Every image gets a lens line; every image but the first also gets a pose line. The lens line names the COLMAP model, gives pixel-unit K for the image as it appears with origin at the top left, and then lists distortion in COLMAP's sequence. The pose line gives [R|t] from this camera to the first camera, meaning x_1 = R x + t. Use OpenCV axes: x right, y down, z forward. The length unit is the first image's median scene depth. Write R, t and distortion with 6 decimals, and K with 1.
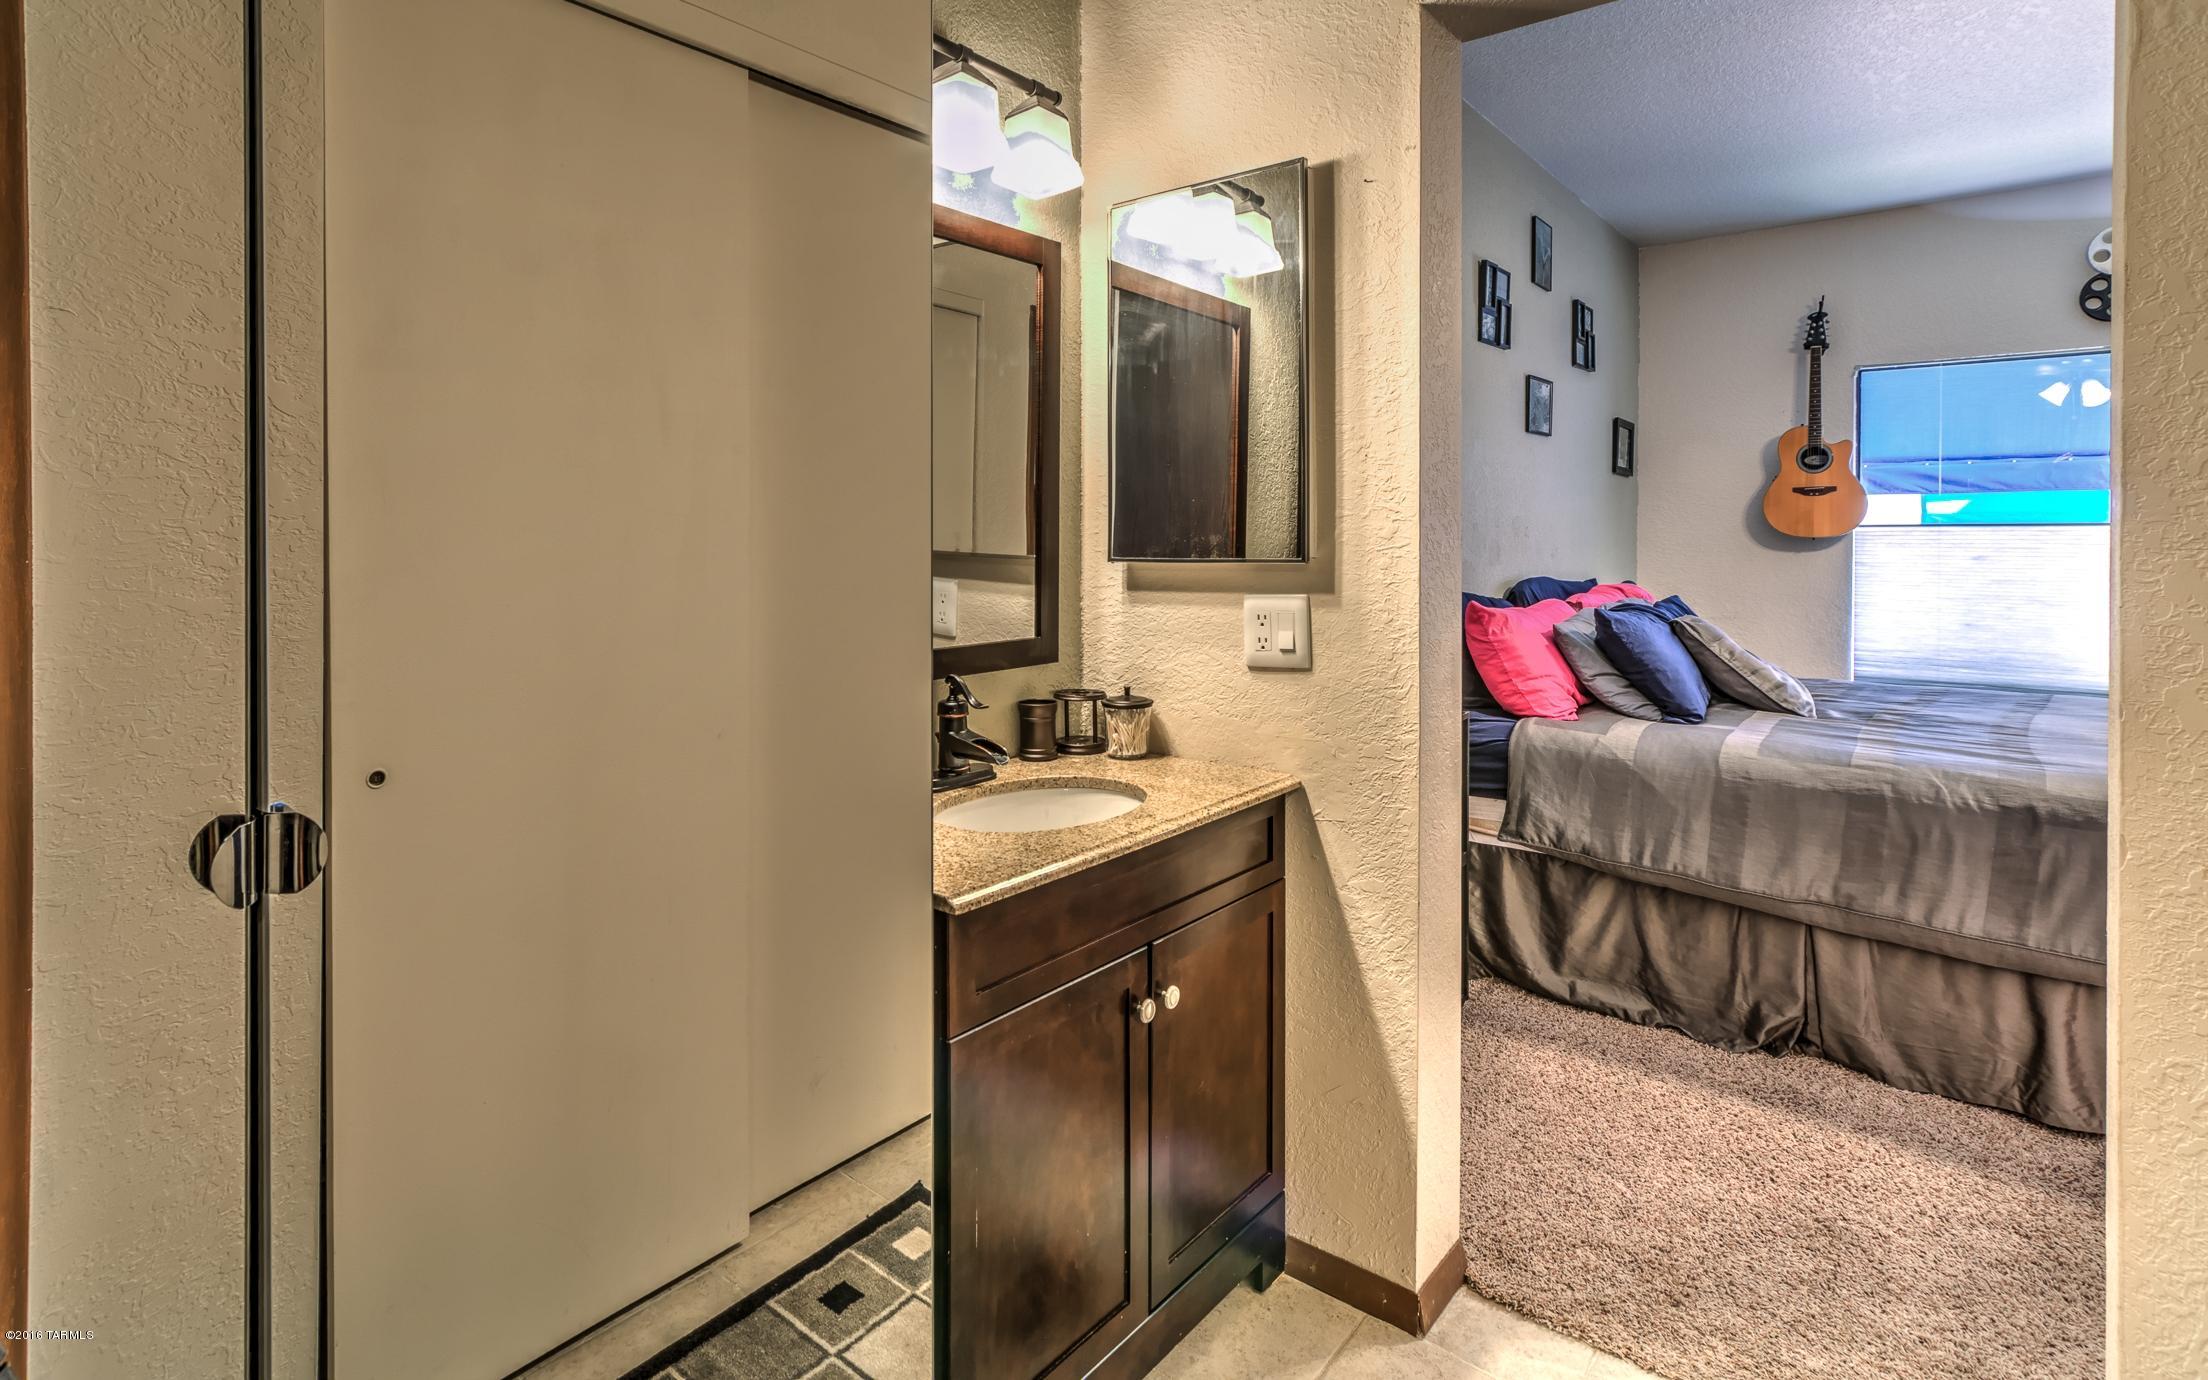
lens RADIAL K [[1043.5, 0, 1104.3], [0, 1043.5, 541.9], [0, 0, 1]] dist [-0.000397, -0.000574]
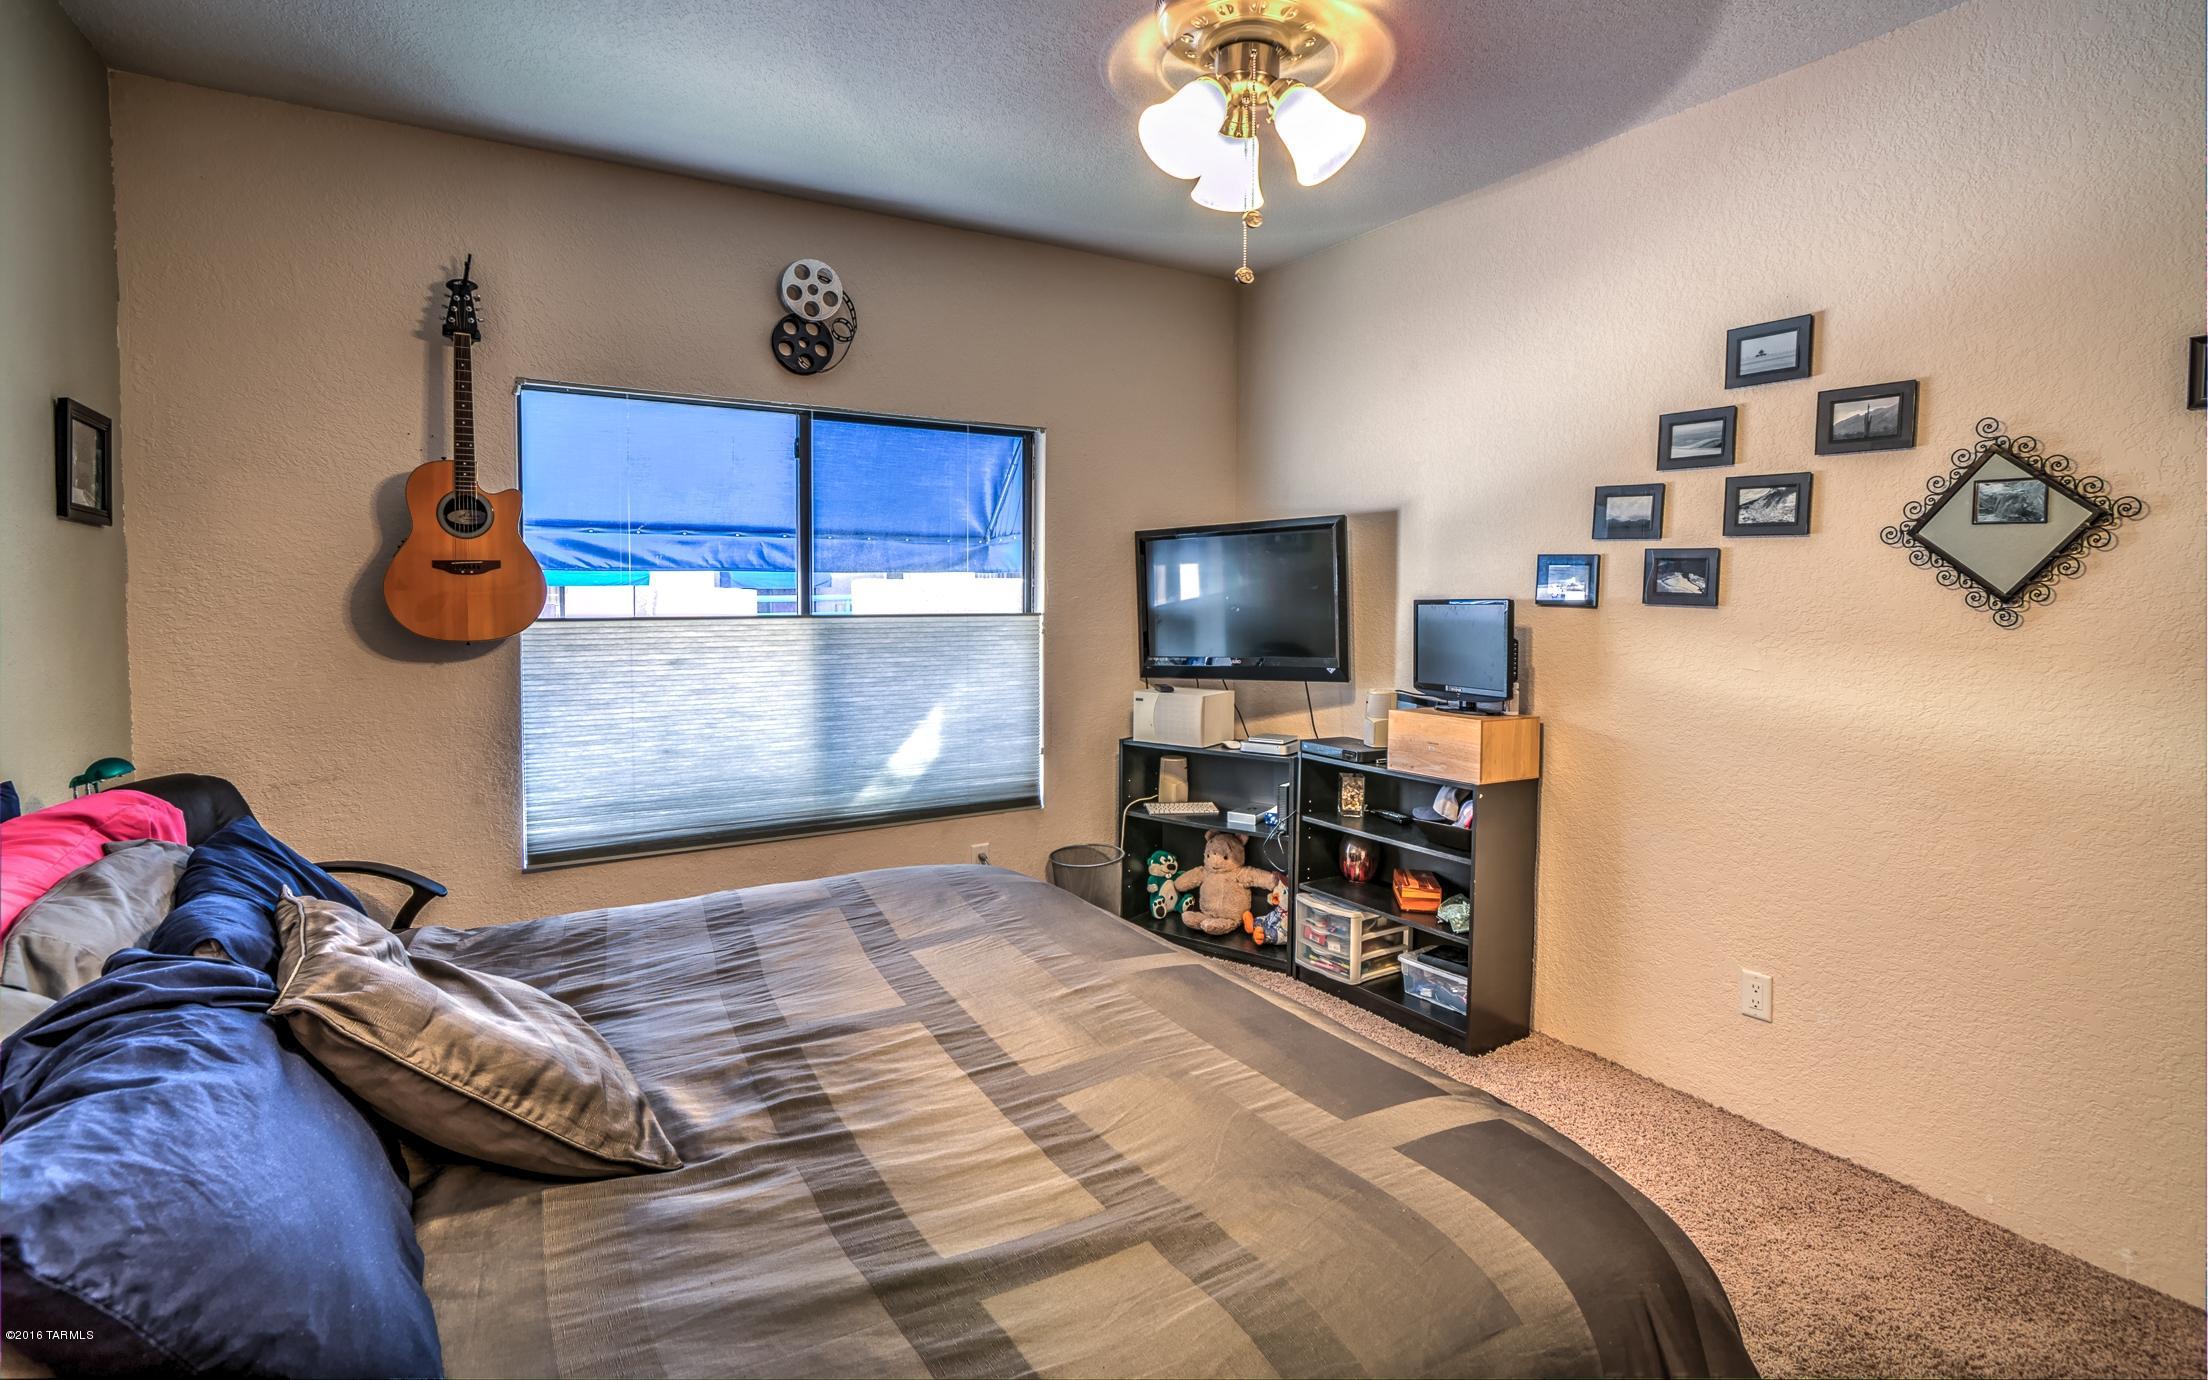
lens RADIAL K [[1055.5, 0, 1101.2], [0, 1055.5, 636.1], [0, 0, 1]] dist [-0.001831, -0.000482]
pose [[0.341884, -0.043664, 0.938727, 0.215173], [0.002459, 0.998958, 0.045570, -0.035220], [-0.939739, -0.013272, 0.341635, 0.425562]]
